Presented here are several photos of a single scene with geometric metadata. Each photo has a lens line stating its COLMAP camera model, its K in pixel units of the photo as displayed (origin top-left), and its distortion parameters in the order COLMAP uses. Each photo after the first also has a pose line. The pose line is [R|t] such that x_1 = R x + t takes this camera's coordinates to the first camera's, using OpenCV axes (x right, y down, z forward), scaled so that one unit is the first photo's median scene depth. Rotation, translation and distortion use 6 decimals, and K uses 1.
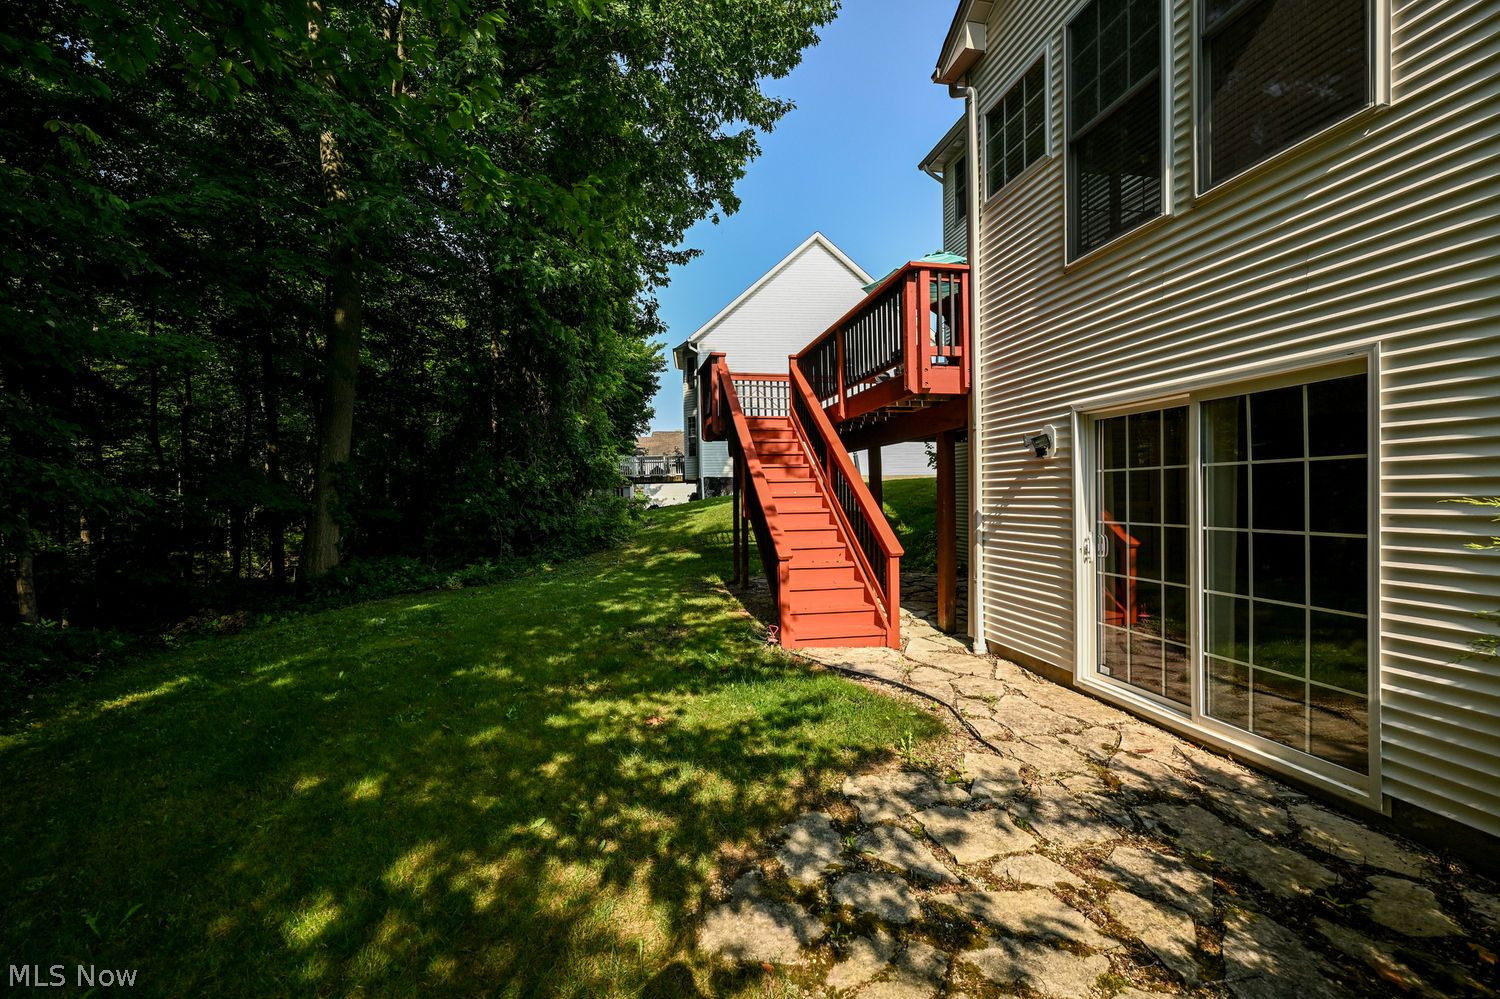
lens RADIAL K [[602.8, 0, 743.2], [0, 602.8, 501.6], [0, 0, 1]] dist [-0.000255, 0.000104]
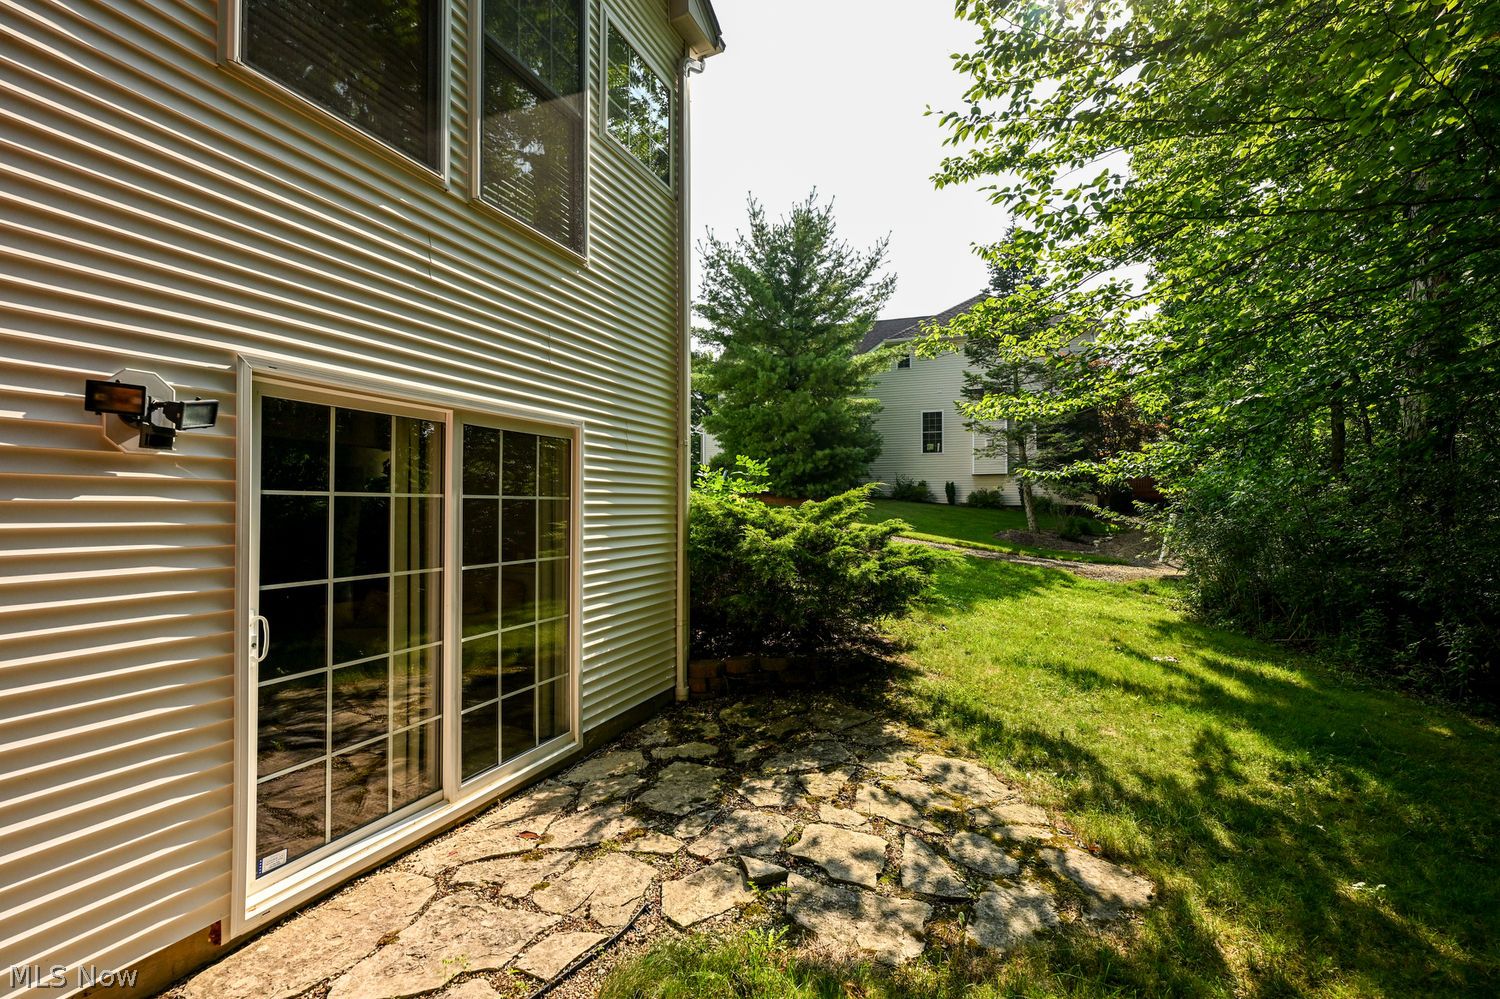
lens RADIAL K [[602.8, 0, 740.8], [0, 602.8, 494.5], [0, 0, 1]] dist [-0.000255, 0.000104]
pose [[-0.807621, 0.024710, 0.589184, -0.101746], [0.015179, 0.999662, -0.021119, -0.048538], [-0.589506, -0.008113, -0.807723, 1.865772]]
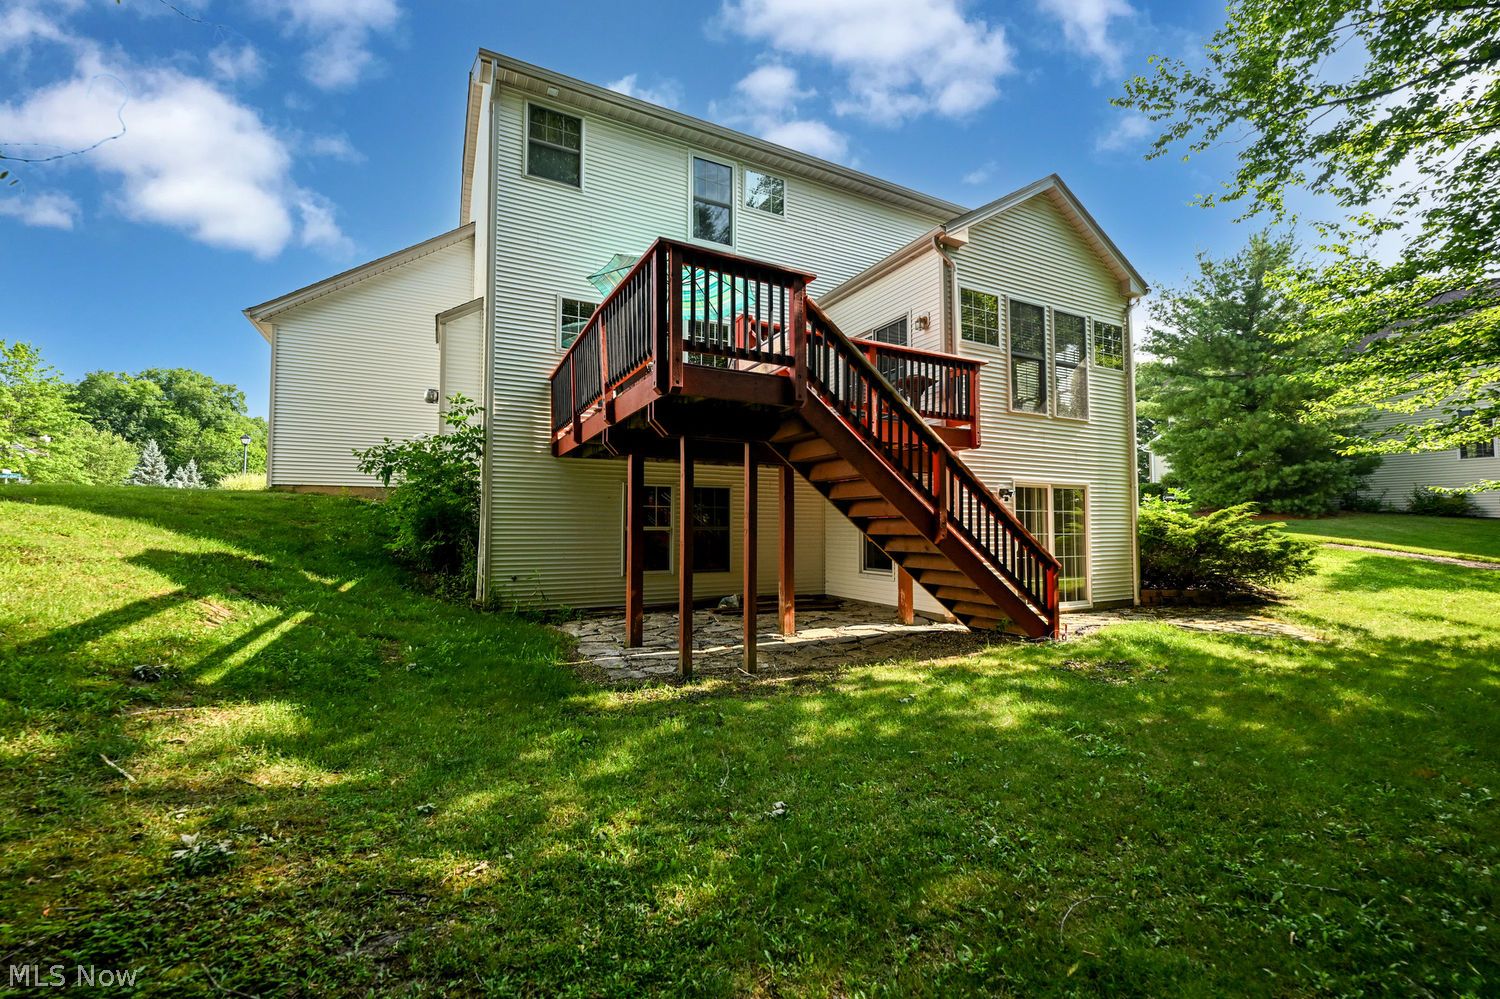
lens RADIAL K [[602.8, 0, 753.7], [0, 602.8, 498.0], [0, 0, 1]] dist [-0.000255, 0.000104]
pose [[-0.284893, 0.056235, 0.956909, -1.910906], [0.008896, 0.998390, -0.056024, 0.028638], [-0.958518, -0.007448, -0.284934, 3.959745]]
